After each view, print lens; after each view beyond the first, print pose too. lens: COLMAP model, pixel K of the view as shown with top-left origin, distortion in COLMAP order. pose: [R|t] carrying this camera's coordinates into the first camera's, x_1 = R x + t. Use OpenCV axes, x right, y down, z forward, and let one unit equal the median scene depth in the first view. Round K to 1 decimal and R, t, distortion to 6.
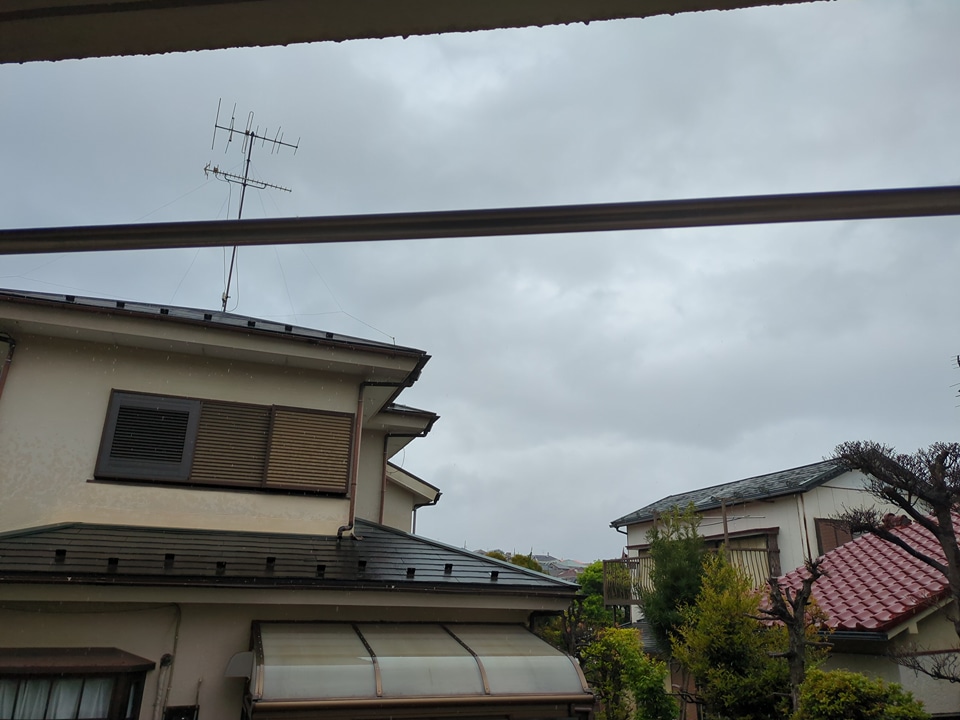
lens RADIAL K [[711.9, 0, 480.0], [0, 711.9, 360.0], [0, 0, 1]] dist [0.011761, 0.000321]
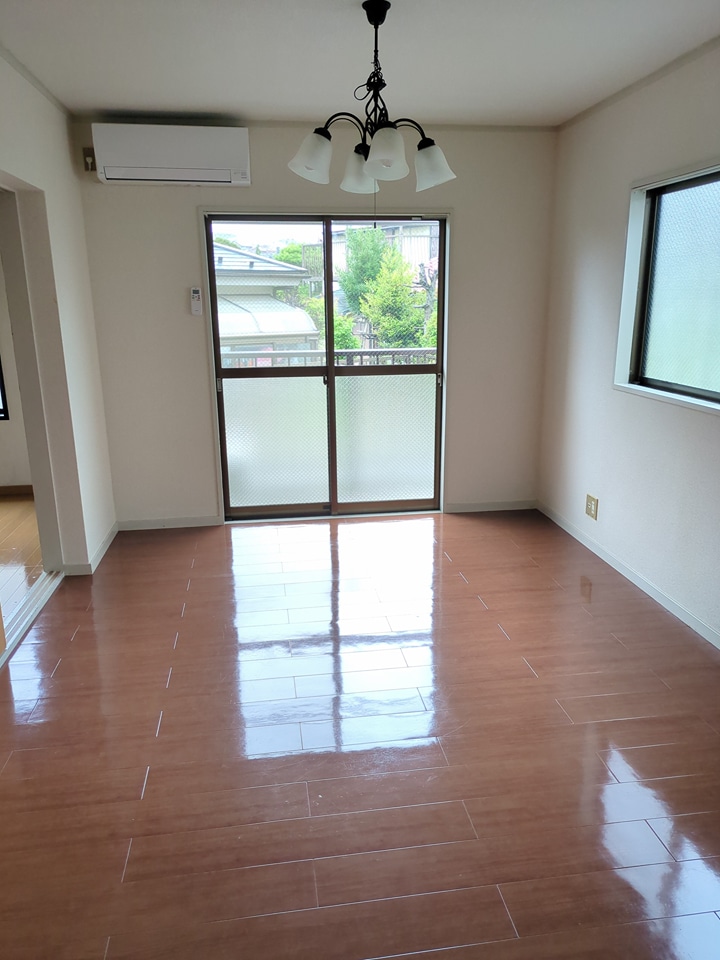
lens RADIAL K [[711.9, 0, 360.0], [0, 711.9, 480.0], [0, 0, 1]] dist [0.011761, 0.000321]
pose [[0.965209, -0.091783, 0.244844, -0.172264], [-0.062991, 0.827179, 0.558397, -0.183195], [-0.253781, -0.554392, 0.792619, -0.526404]]
